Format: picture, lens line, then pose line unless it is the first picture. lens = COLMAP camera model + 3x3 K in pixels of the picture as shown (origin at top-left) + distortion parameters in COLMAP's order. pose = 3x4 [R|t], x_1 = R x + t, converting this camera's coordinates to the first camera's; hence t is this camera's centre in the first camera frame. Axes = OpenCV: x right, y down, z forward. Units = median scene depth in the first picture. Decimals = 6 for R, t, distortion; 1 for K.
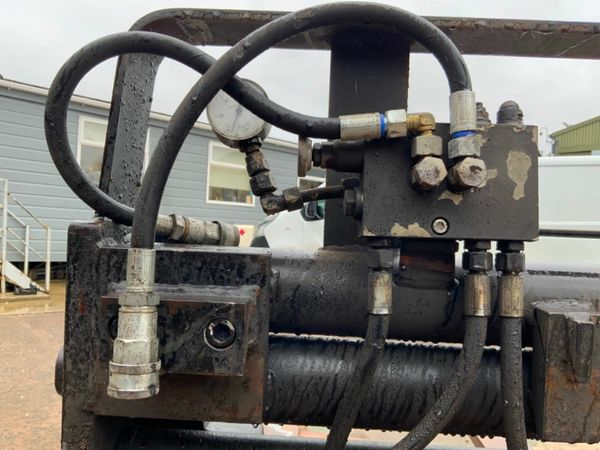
lens RADIAL K [[496.5, 0, 300.9], [0, 496.5, 228.7], [0, 0, 1]] dist [0.081785, -0.158198]
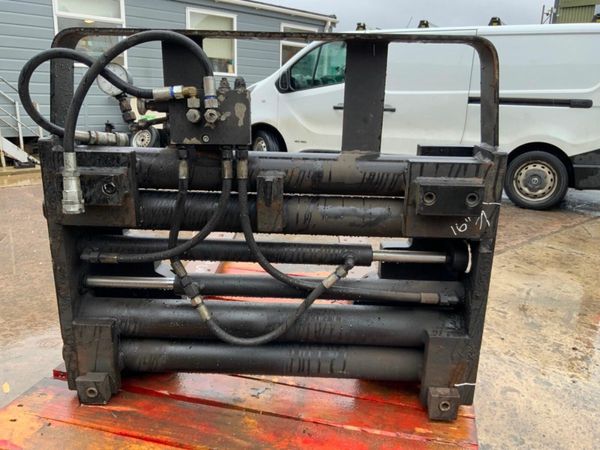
lens RADIAL K [[496.5, 0, 300.9], [0, 496.5, 228.7], [0, 0, 1]] dist [0.081785, -0.158198]
pose [[0.999821, -0.018867, -0.001531, 0.680120], [0.018614, 0.965283, 0.260541, -0.184467], [-0.003438, -0.260523, 0.965462, -1.212840]]
